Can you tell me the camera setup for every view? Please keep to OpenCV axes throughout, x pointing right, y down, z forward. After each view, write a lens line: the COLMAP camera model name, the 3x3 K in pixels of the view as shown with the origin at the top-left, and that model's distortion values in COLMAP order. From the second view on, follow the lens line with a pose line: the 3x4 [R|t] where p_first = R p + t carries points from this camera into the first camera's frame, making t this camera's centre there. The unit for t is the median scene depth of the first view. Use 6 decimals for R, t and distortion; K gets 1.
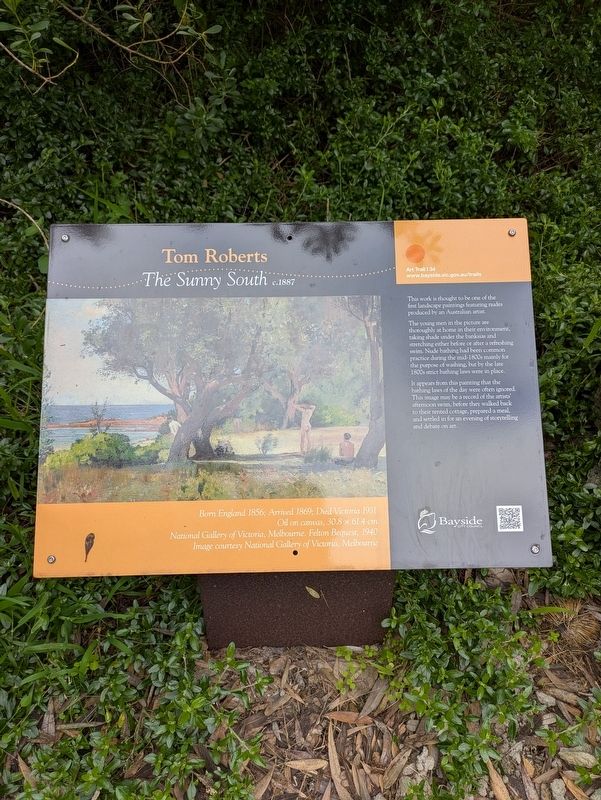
lens RADIAL K [[588.1, 0, 311.1], [0, 588.1, 408.5], [0, 0, 1]] dist [0.011864, -0.001979]
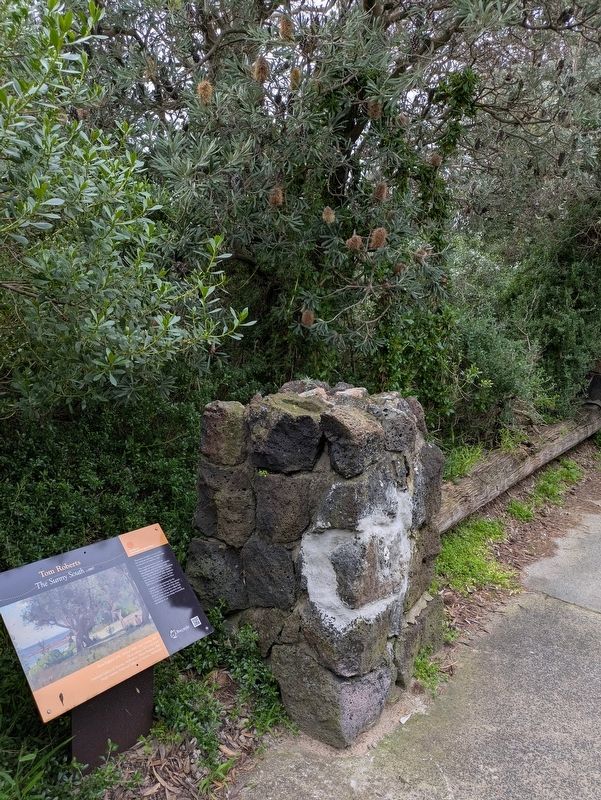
lens RADIAL K [[588.1, 0, 311.1], [0, 588.1, 408.5], [0, 0, 1]] dist [0.011864, -0.001979]
pose [[0.623377, -0.091499, 0.776550, -1.408491], [0.420222, 0.876722, -0.234032, 0.178922], [-0.659405, 0.472214, 0.584978, -1.496150]]
